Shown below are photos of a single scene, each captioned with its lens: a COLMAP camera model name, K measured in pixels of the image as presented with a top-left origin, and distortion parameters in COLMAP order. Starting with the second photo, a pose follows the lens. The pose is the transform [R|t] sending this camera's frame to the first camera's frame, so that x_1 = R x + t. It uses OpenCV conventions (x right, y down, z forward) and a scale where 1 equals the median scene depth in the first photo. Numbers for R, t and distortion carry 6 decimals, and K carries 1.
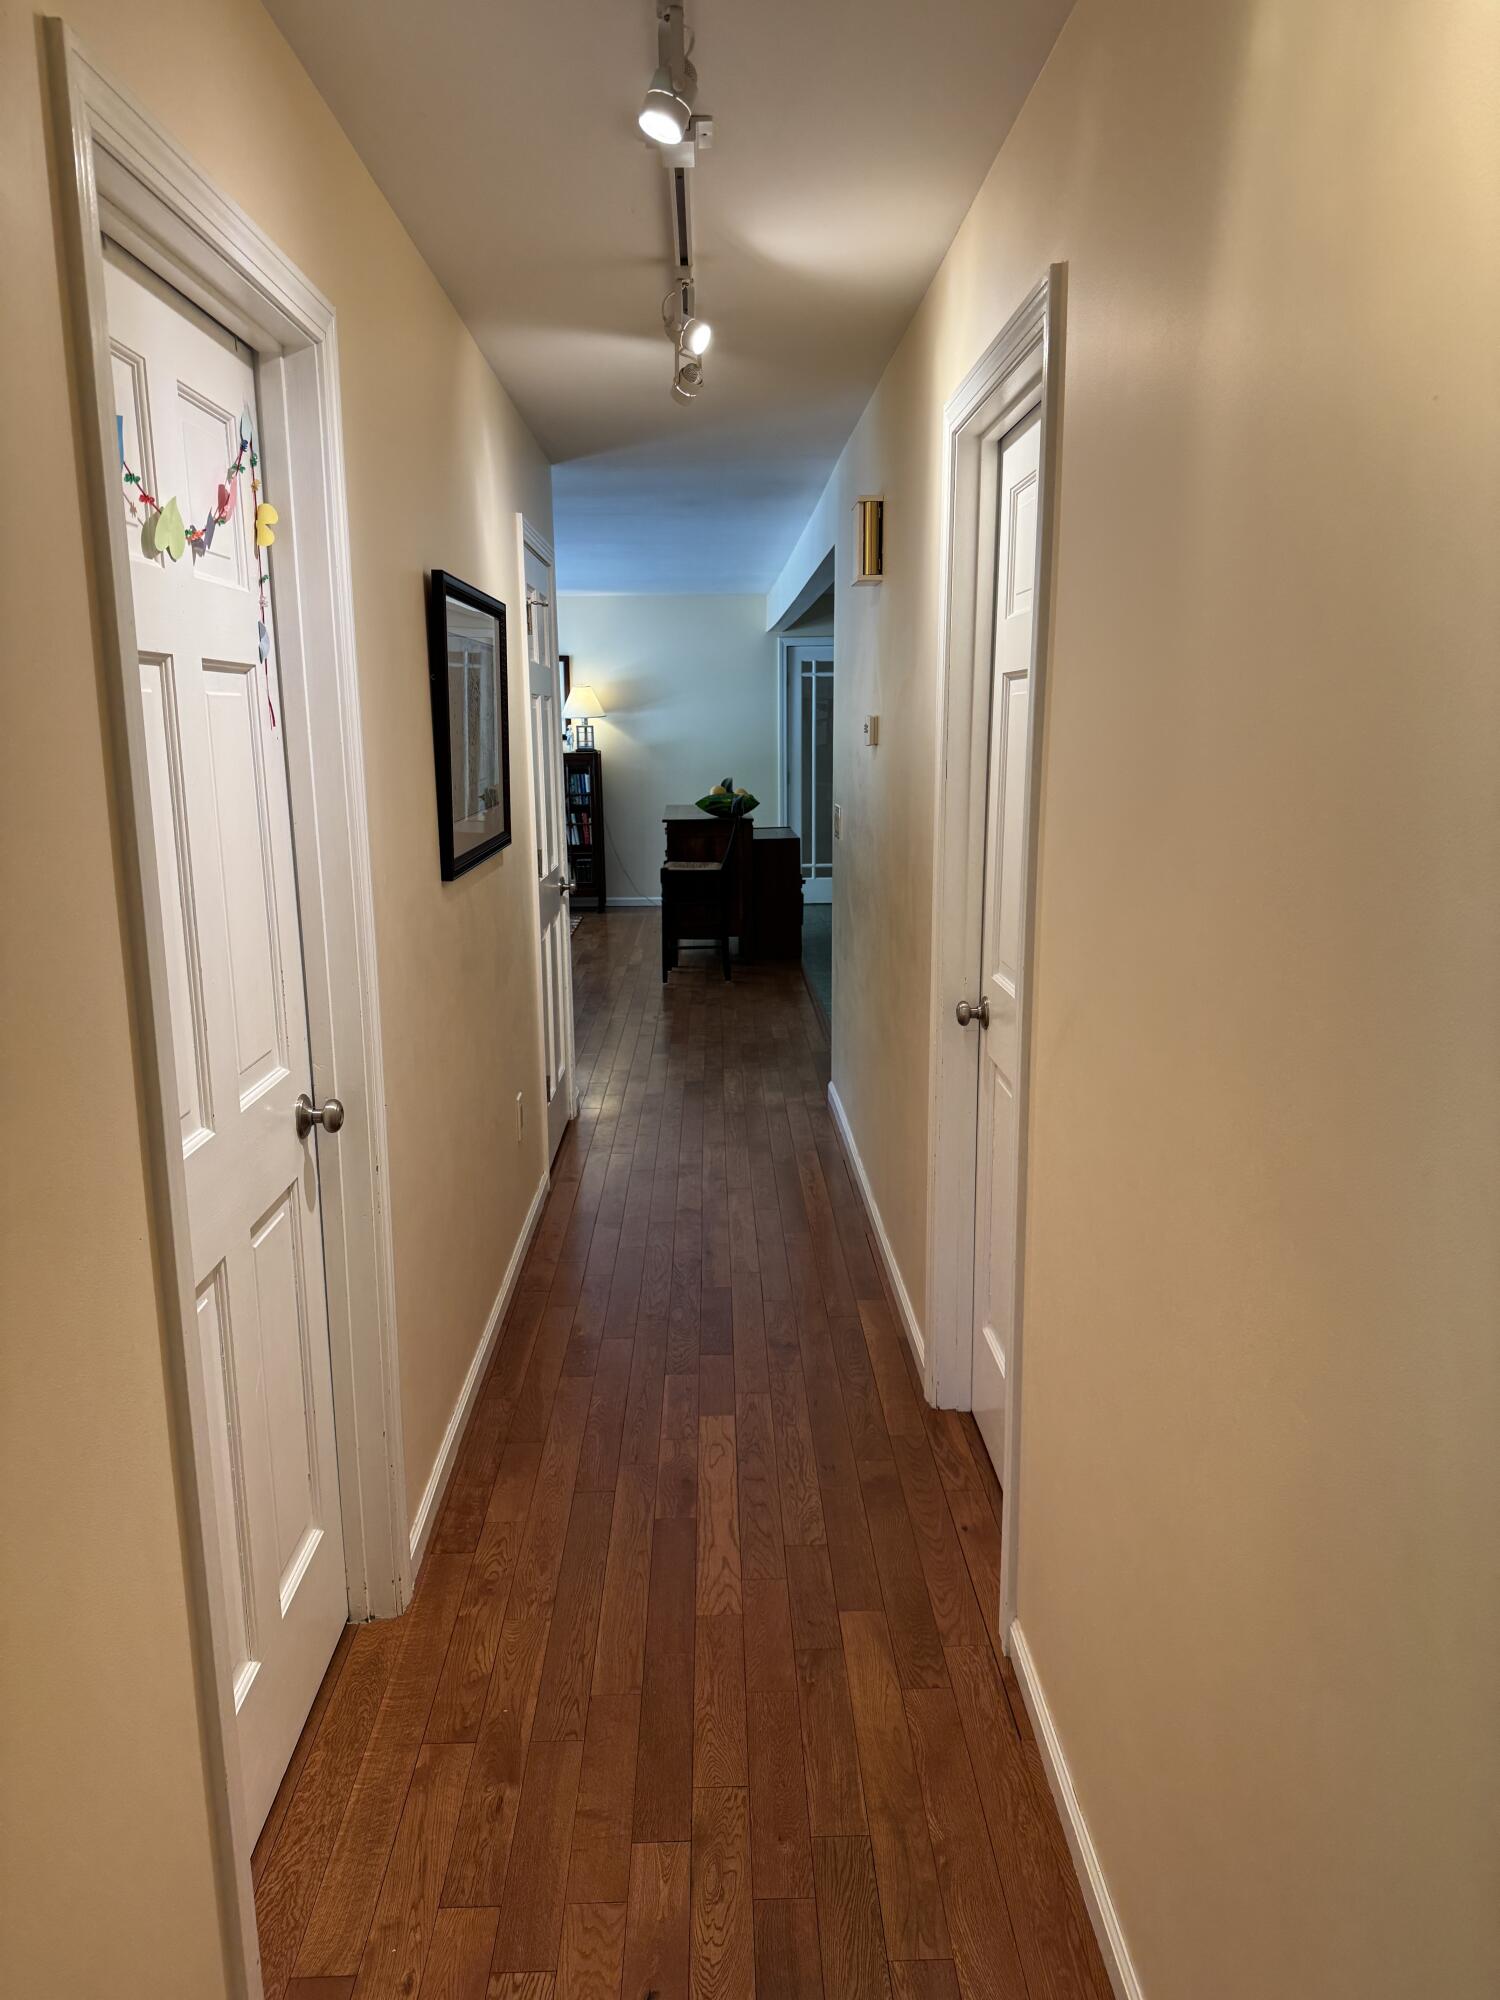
lens RADIAL K [[1411.3, 0, 752.9], [0, 1411.3, 1005.9], [0, 0, 1]] dist [0.072646, -0.090340]
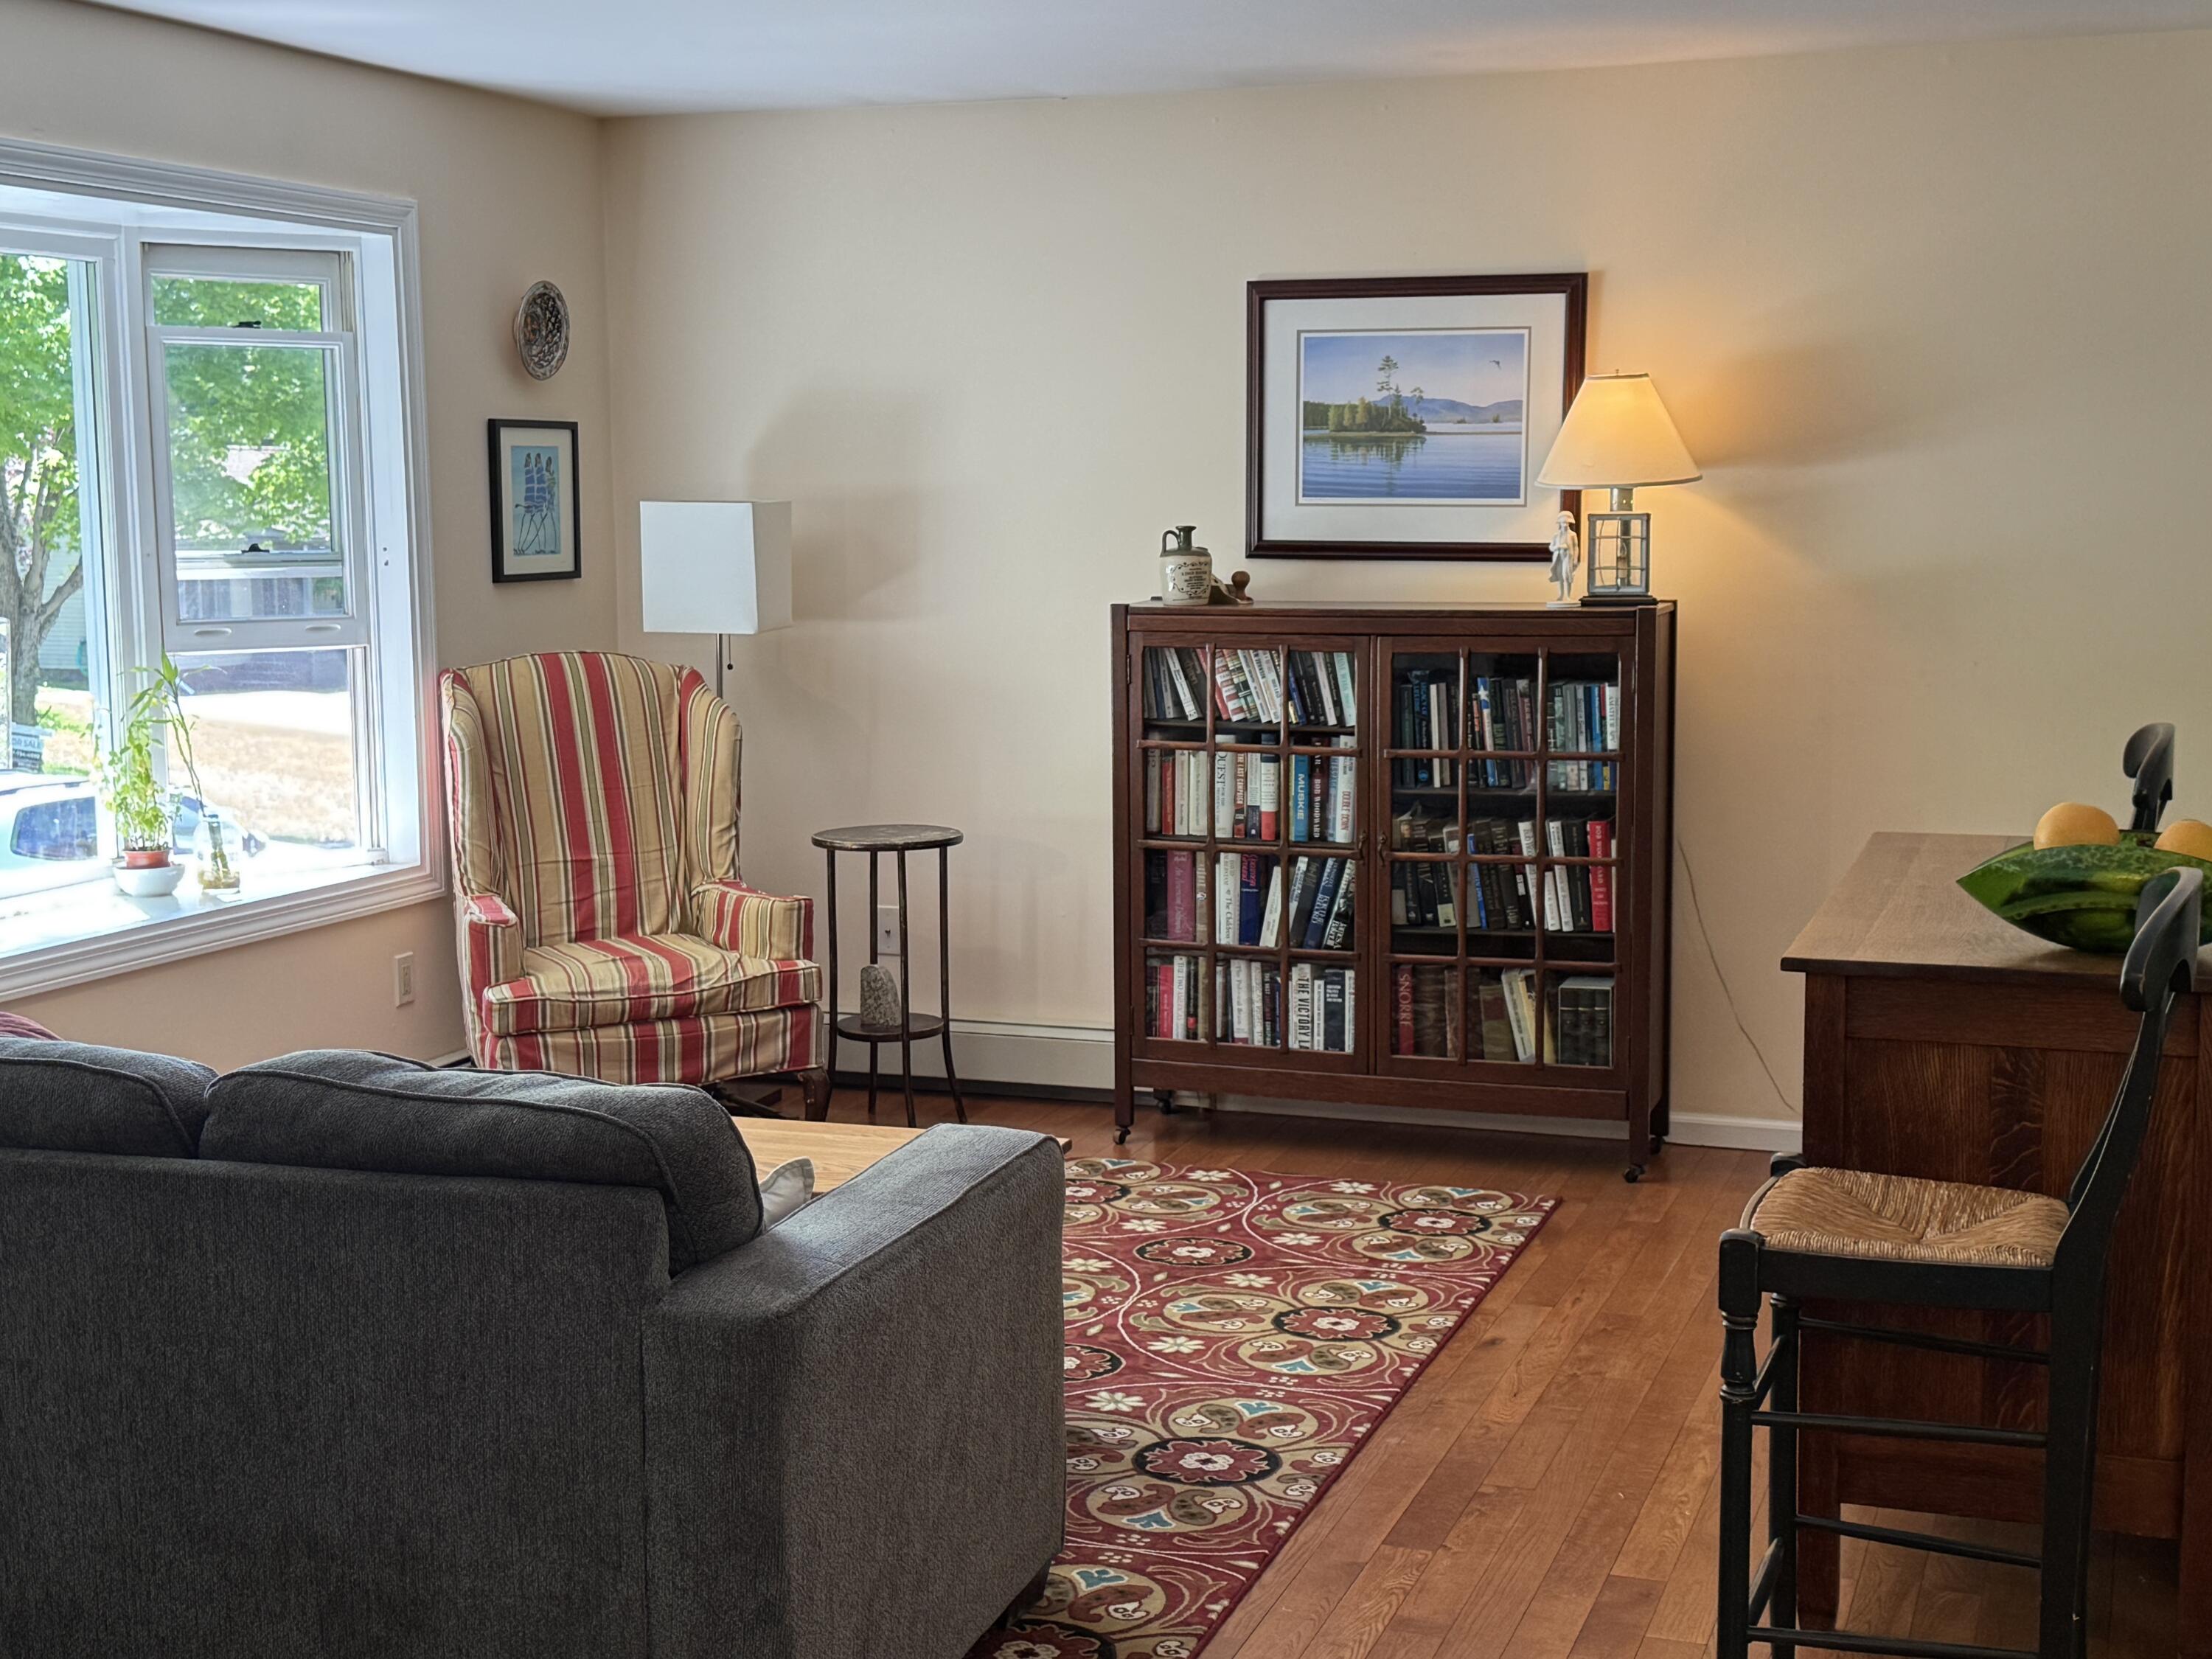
lens RADIAL K [[2911.8, 0, 1098.7], [0, 2911.8, 832.5], [0, 0, 1]] dist [0.187024, 0.000000]
pose [[0.928849, 0.046747, -0.367498, 0.003339], [-0.073816, 0.995469, -0.059942, -0.116039], [0.363031, 0.082804, 0.928091, 0.536152]]
